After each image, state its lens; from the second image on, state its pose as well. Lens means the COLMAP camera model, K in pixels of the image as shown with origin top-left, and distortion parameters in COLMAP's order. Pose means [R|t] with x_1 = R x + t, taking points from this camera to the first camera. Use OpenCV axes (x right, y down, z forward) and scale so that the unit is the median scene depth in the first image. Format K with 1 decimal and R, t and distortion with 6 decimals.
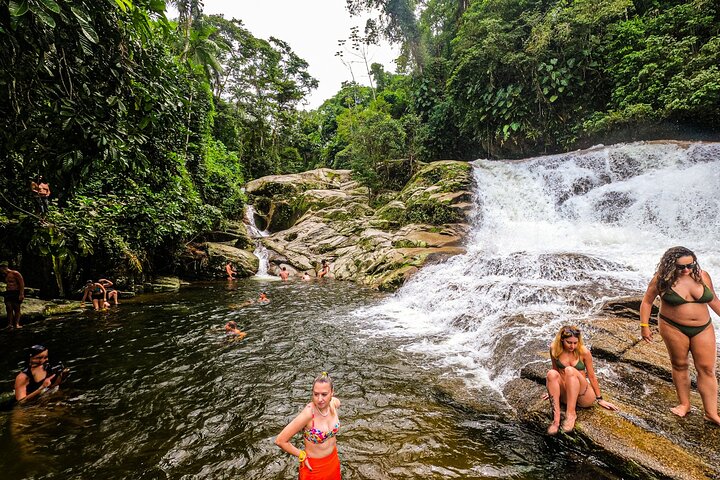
lens RADIAL K [[345.1, 0, 360.0], [0, 345.1, 240.0], [0, 0, 1]] dist [-0.002358, 0.000082]
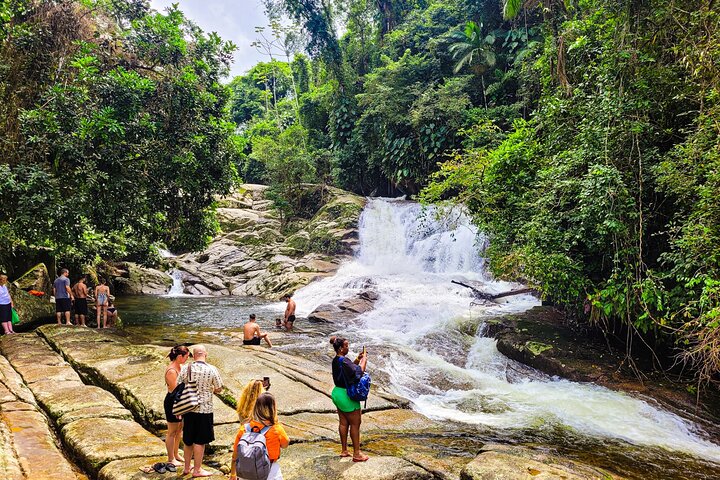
lens RADIAL K [[580.0, 0, 360.0], [0, 580.0, 240.0], [0, 0, 1]] dist [0.074384, 0.000908]
pose [[0.989867, 0.037682, 0.136903, 0.028289], [-0.032944, 0.998783, -0.036706, -0.019382], [-0.138120, 0.031824, 0.989904, -0.918575]]
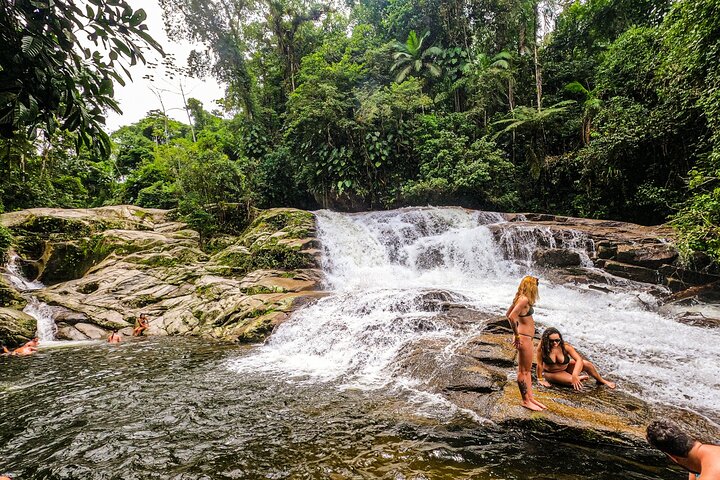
lens RADIAL K [[345.2, 0, 359.3], [0, 345.2, 264.2], [0, 0, 1]] dist [-0.002050, 0.000182]
pose [[0.859665, 0.009330, 0.510772, -0.087143], [0.029710, 0.997228, -0.068220, 0.010032], [-0.509993, 0.073822, 0.857005, 0.035888]]
